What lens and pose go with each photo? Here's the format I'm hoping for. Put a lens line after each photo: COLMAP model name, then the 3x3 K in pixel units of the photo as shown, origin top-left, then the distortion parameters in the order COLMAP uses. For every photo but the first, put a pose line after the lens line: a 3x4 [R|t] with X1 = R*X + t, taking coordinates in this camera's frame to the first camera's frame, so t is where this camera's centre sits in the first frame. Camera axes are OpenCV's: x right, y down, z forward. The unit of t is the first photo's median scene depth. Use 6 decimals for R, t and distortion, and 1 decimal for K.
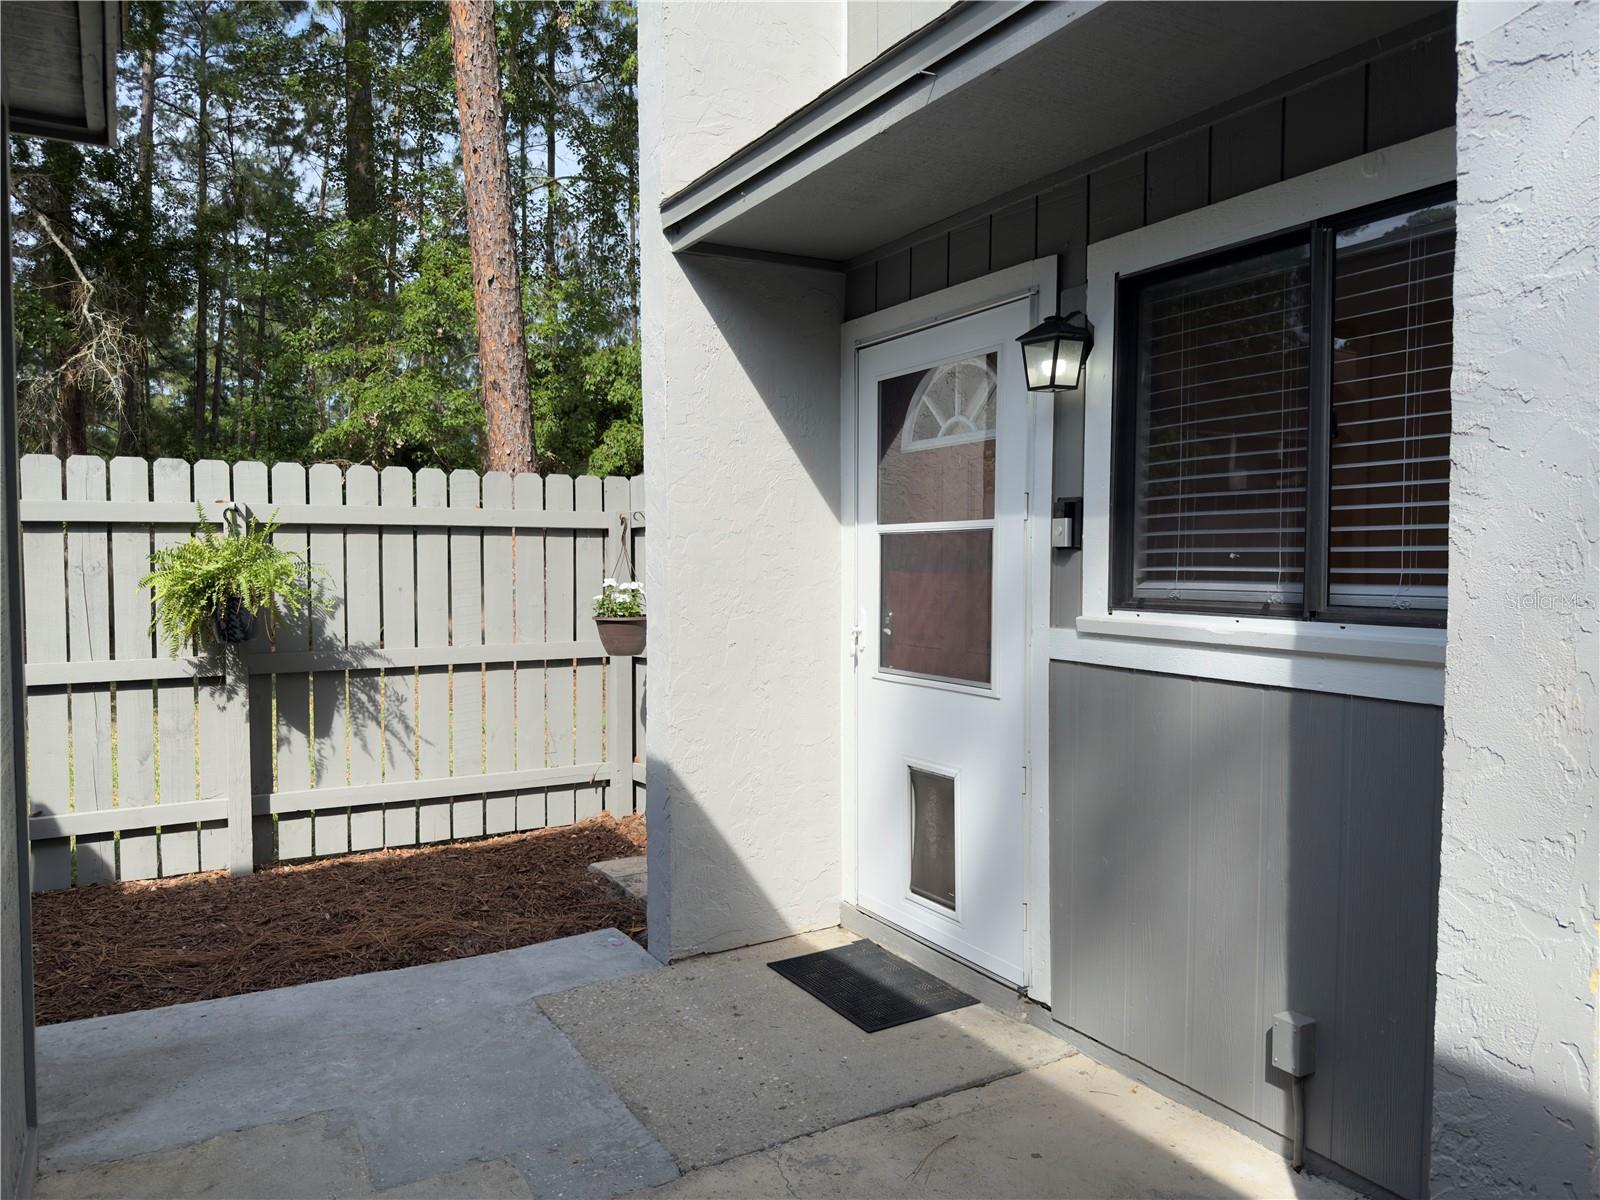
lens RADIAL K [[1130.1, 0, 803.8], [0, 1130.1, 609.1], [0, 0, 1]] dist [0.096756, -0.145013]
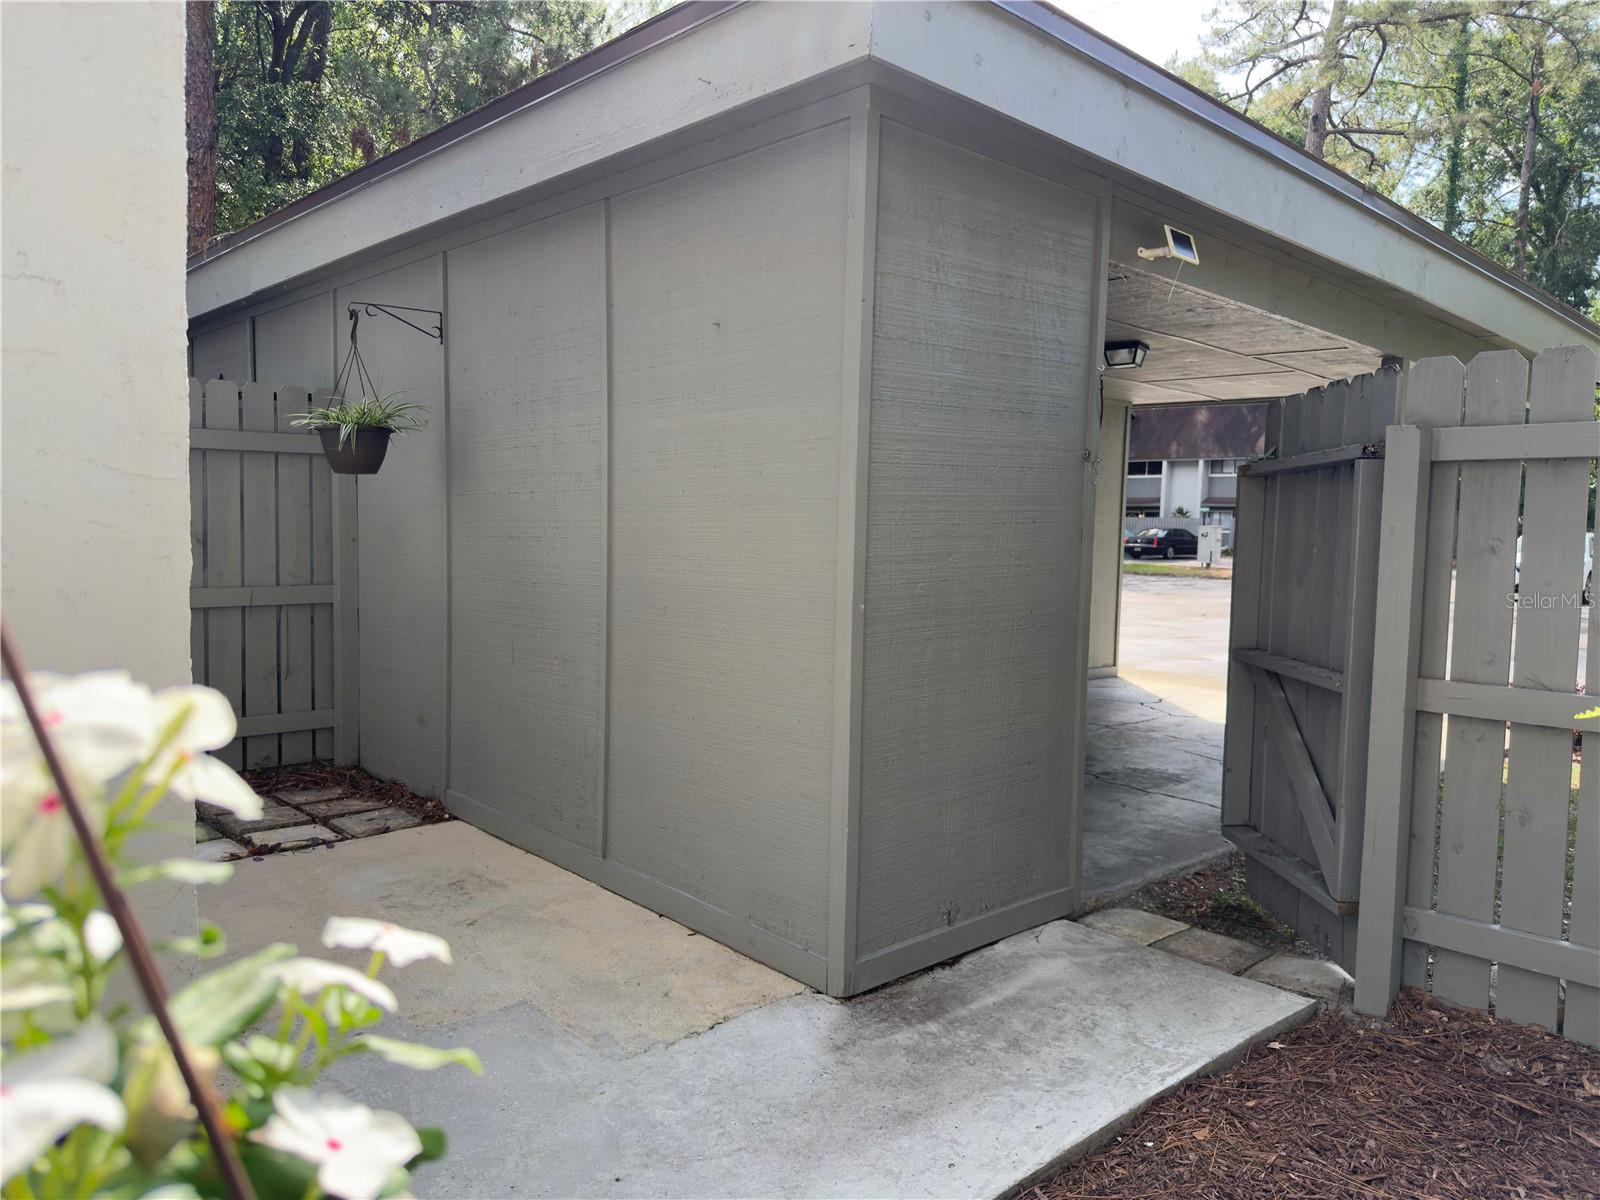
lens RADIAL K [[1124.6, 0, 805.1], [0, 1124.6, 606.7], [0, 0, 1]] dist [0.115957, -0.140675]
pose [[-0.976573, -0.005957, -0.215104, -0.277719], [-0.031470, 0.992823, 0.115378, -0.050440], [0.212872, 0.119444, -0.969752, 1.545676]]
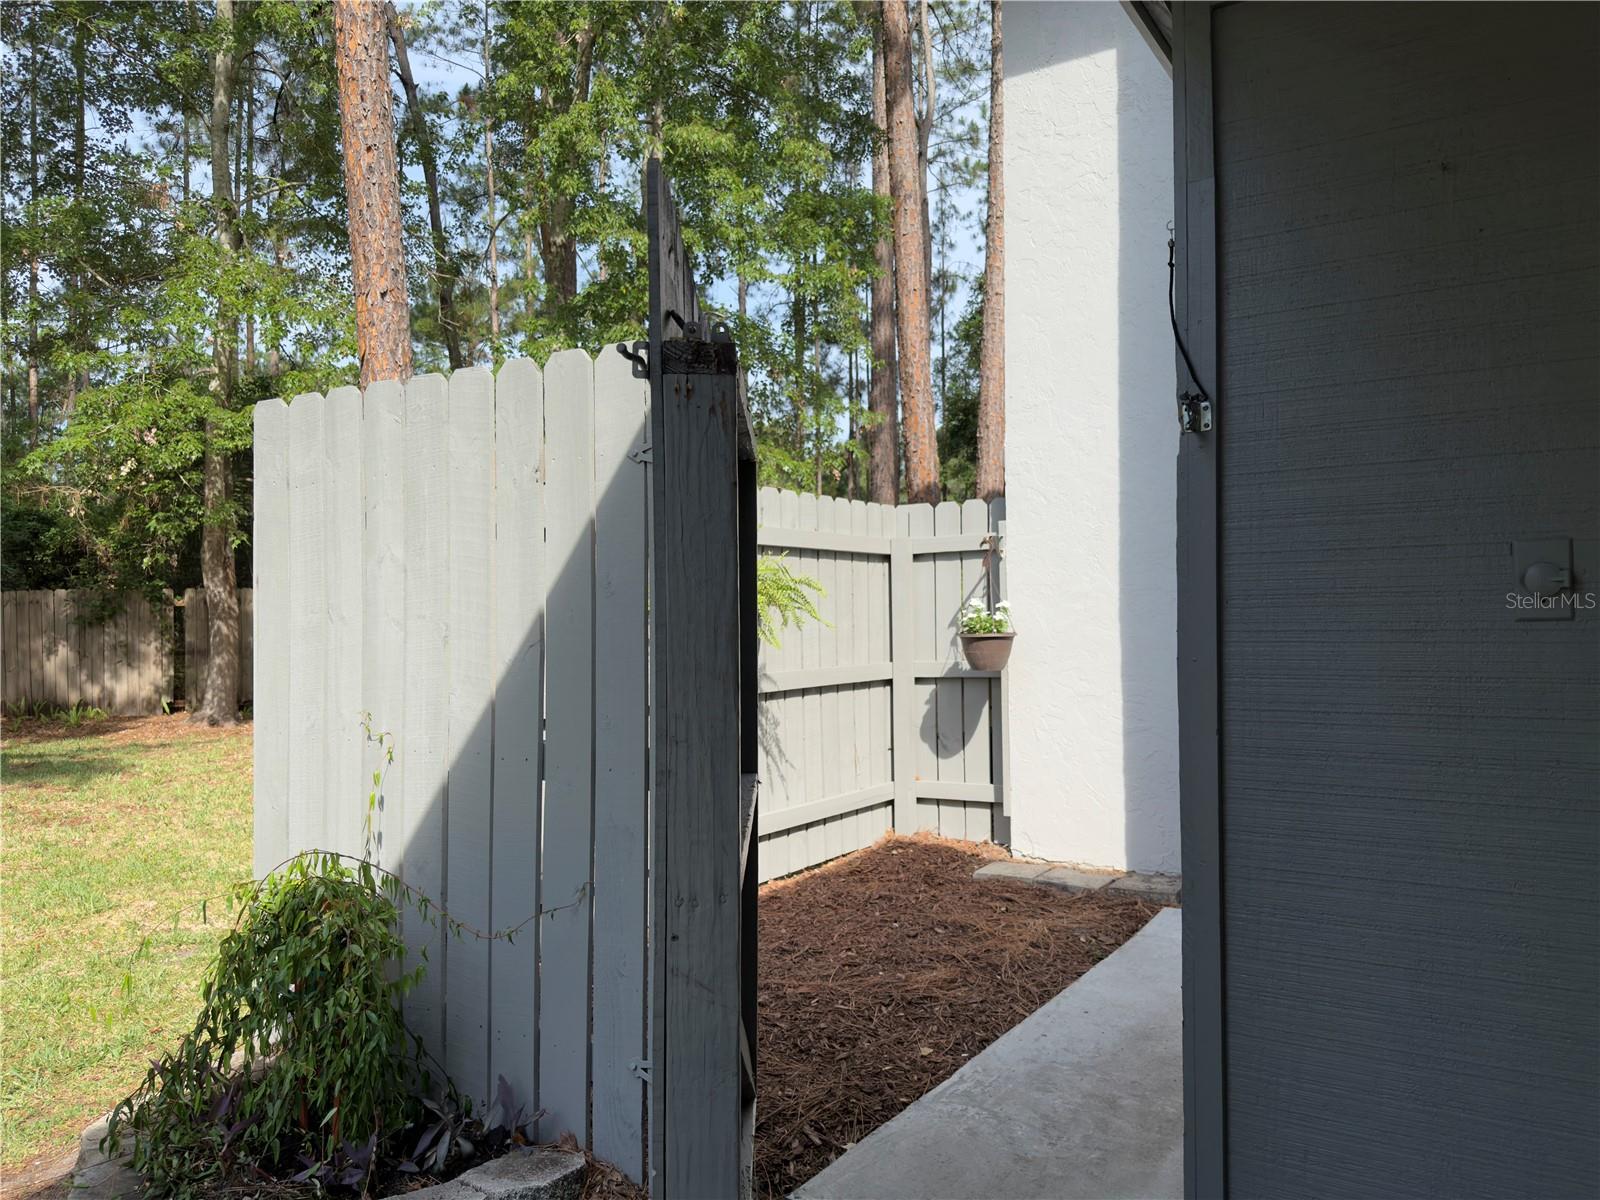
lens RADIAL K [[1124.6, 0, 805.1], [0, 1124.6, 606.7], [0, 0, 1]] dist [0.115957, -0.140675]
pose [[0.895840, -0.009199, 0.444281, -1.139162], [0.033680, 0.998316, -0.047241, 0.037802], [-0.443098, 0.057284, 0.894641, 0.188571]]
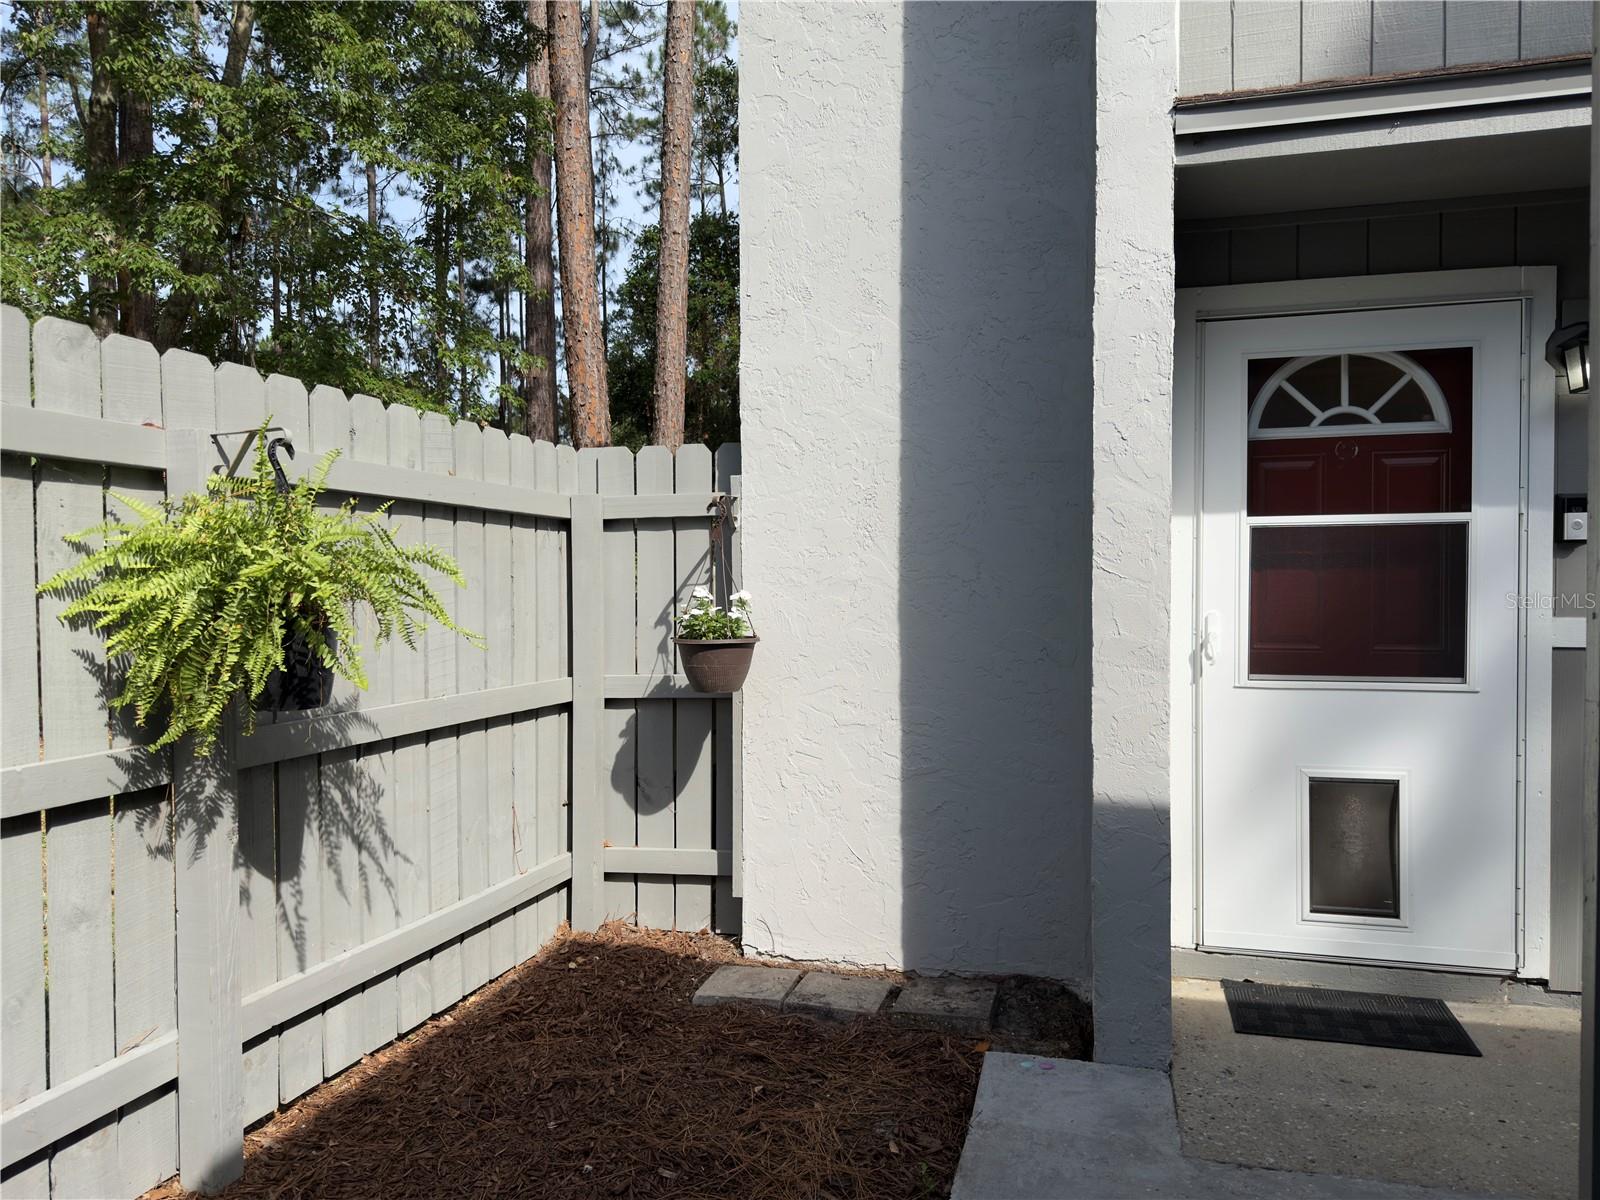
lens RADIAL K [[1124.6, 0, 805.1], [0, 1124.6, 606.7], [0, 0, 1]] dist [0.115957, -0.140675]
pose [[0.722849, -0.013121, 0.690881, -0.901897], [0.033541, 0.999307, -0.016114, 0.000827], [-0.690191, 0.034820, 0.722789, 0.635021]]
